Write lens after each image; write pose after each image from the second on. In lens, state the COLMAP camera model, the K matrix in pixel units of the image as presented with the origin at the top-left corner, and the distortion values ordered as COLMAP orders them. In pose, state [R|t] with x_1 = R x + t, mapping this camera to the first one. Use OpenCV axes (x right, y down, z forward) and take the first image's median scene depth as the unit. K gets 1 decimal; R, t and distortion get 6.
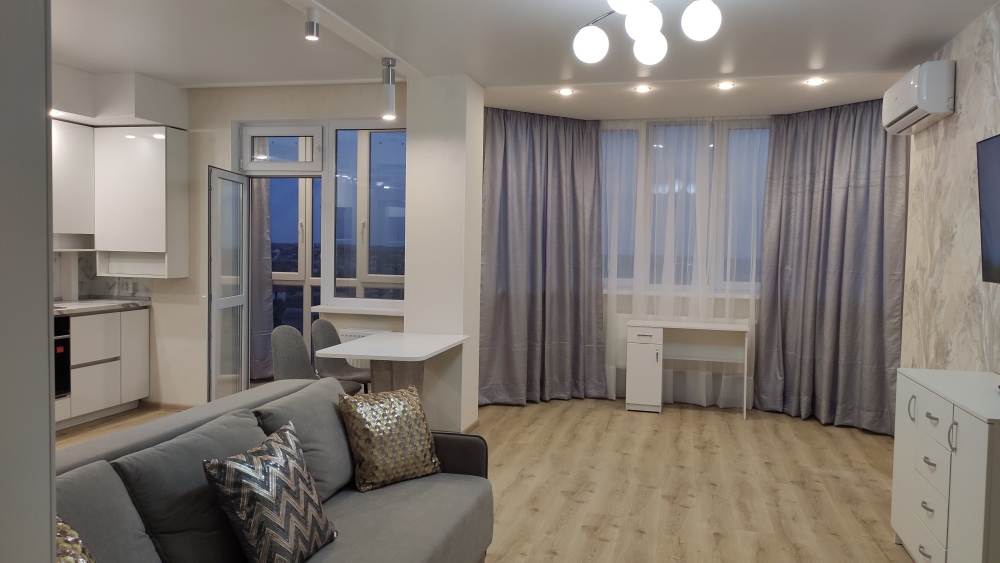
lens RADIAL K [[759.9, 0, 502.3], [0, 759.9, 282.1], [0, 0, 1]] dist [0.063851, -0.074648]
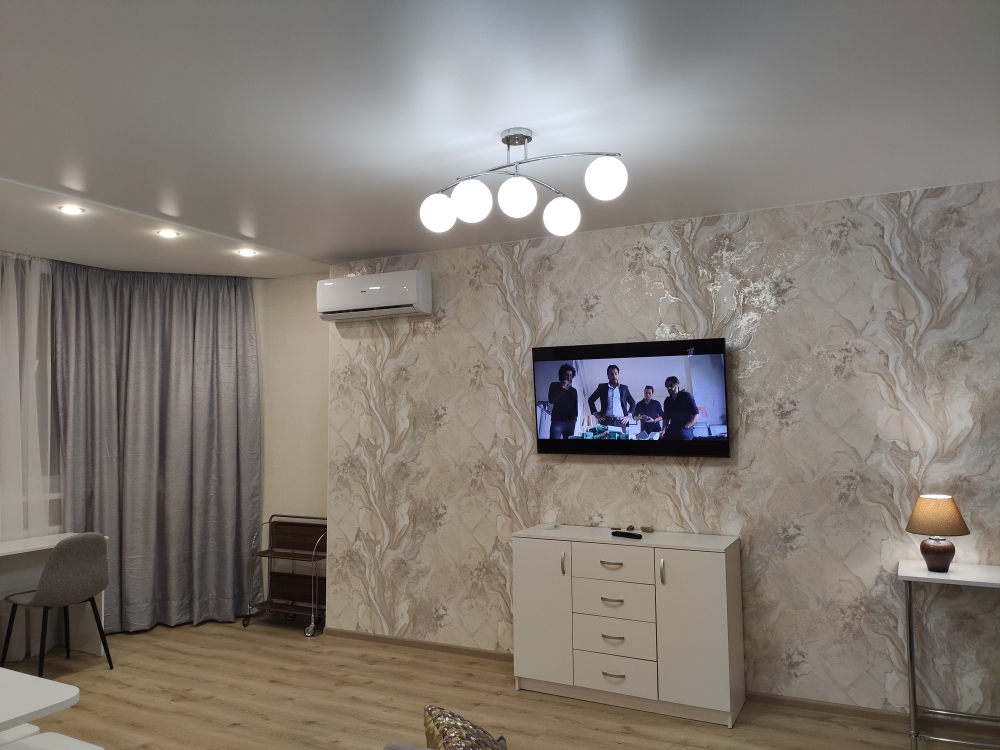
lens RADIAL K [[752.8, 0, 507.3], [0, 752.8, 378.8], [0, 0, 1]] dist [0.062658, -0.081438]
pose [[0.226589, 0.025664, 0.973652, -0.444797], [0.057857, 0.997533, -0.039758, -0.056074], [-0.972271, 0.065341, 0.224545, 0.531254]]
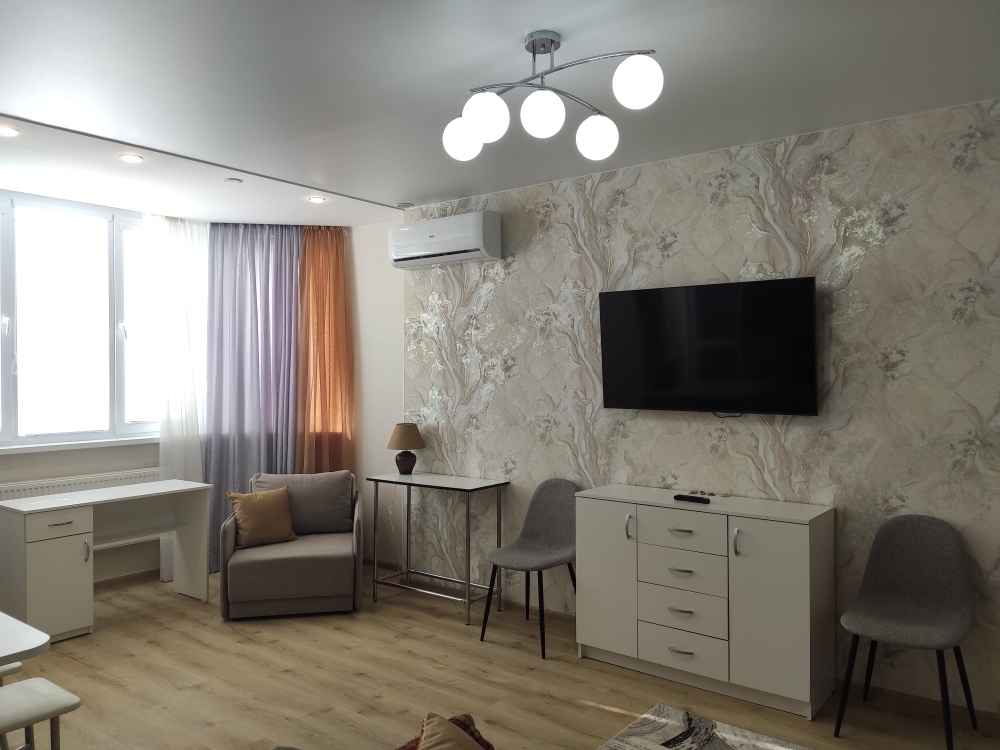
lens RADIAL K [[752.8, 0, 506.6], [0, 752.8, 379.9], [0, 0, 1]] dist [0.062658, -0.081438]
pose [[0.397874, -0.032342, 0.916870, -0.361726], [0.051411, 0.998594, 0.012915, -0.047841], [-0.915998, 0.041999, 0.398978, 0.472676]]
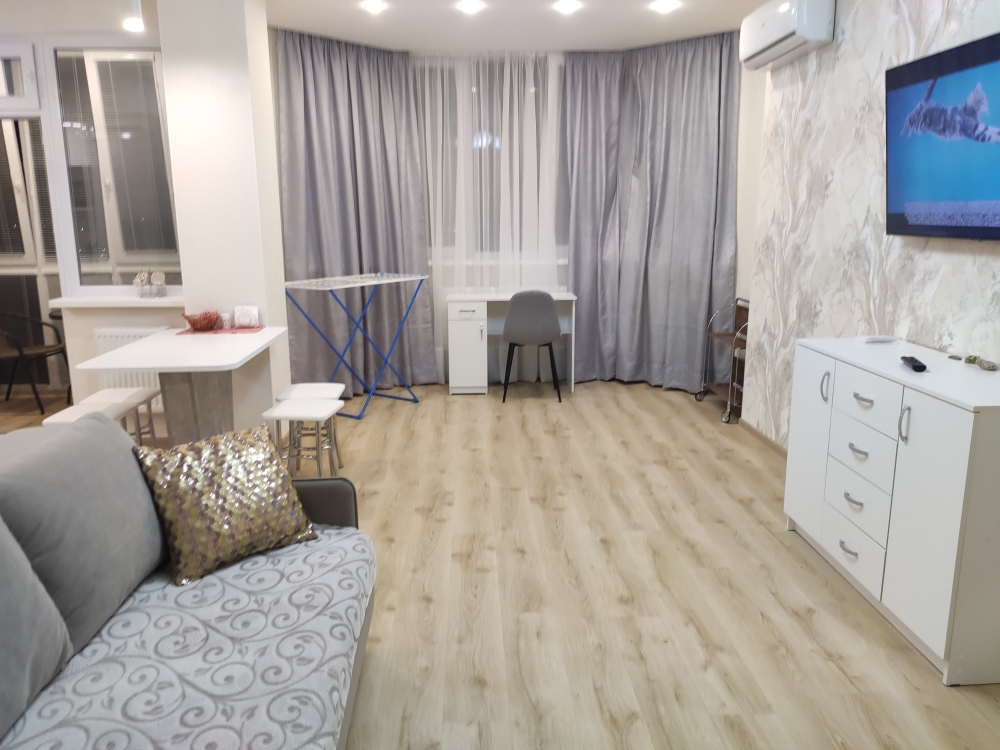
lens RADIAL K [[752.8, 0, 501.5], [0, 752.8, 386.6], [0, 0, 1]] dist [0.062658, -0.081438]
pose [[0.960454, -0.087900, 0.264199, -0.033890], [0.039333, 0.982179, 0.183784, -0.005591], [-0.275646, -0.166124, 0.946796, 0.184267]]
